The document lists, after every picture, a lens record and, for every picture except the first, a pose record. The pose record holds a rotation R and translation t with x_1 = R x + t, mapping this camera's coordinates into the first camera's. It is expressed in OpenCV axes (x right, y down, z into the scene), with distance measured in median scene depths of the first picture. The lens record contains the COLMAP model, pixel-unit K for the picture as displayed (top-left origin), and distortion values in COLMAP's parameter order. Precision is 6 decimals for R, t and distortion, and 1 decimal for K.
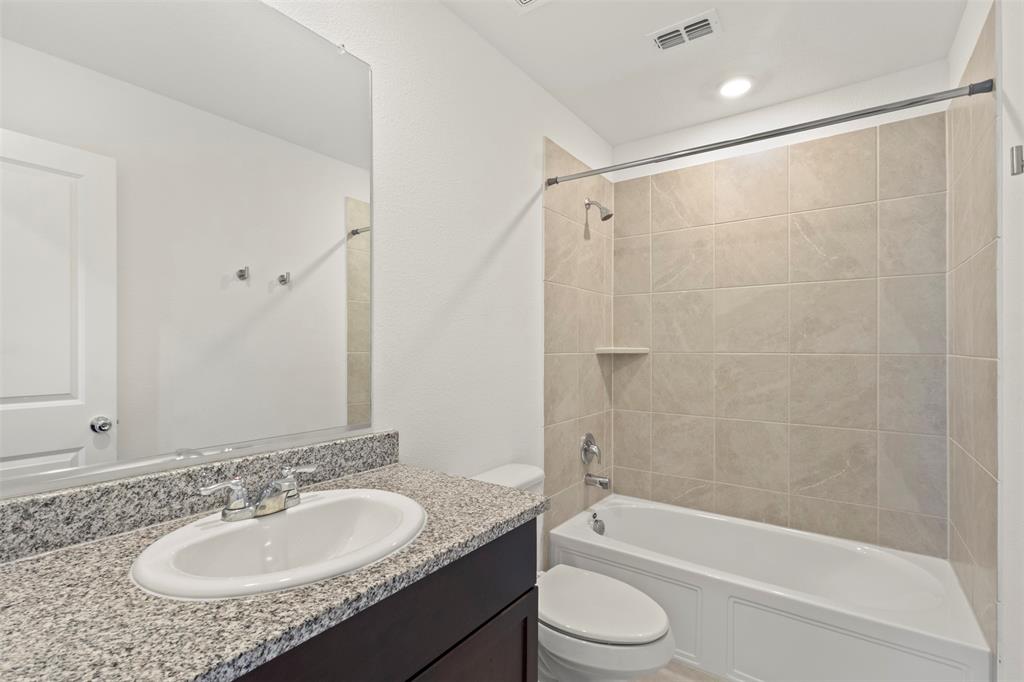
lens RADIAL K [[474.0, 0, 517.6], [0, 474.0, 344.9], [0, 0, 1]] dist [0.001613, -0.000290]
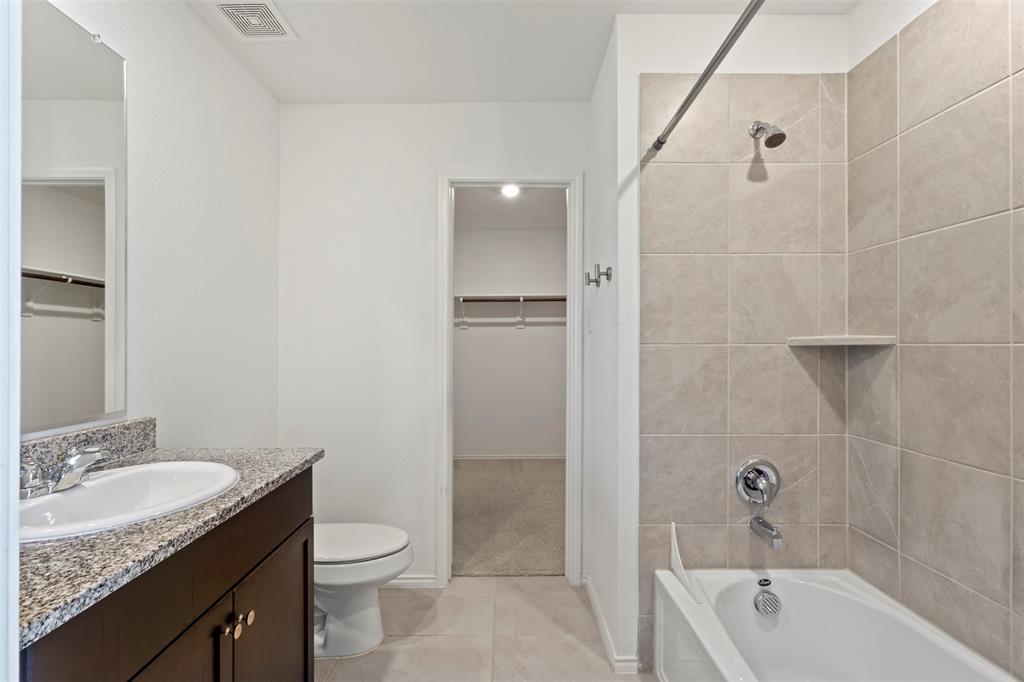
lens RADIAL K [[474.0, 0, 513.9], [0, 474.0, 344.1], [0, 0, 1]] dist [0.001613, -0.000290]
pose [[0.807949, 0.004297, 0.589236, -0.290713], [-0.012311, 0.999878, 0.009588, 0.001498], [-0.589123, -0.015001, 0.807904, -0.409408]]
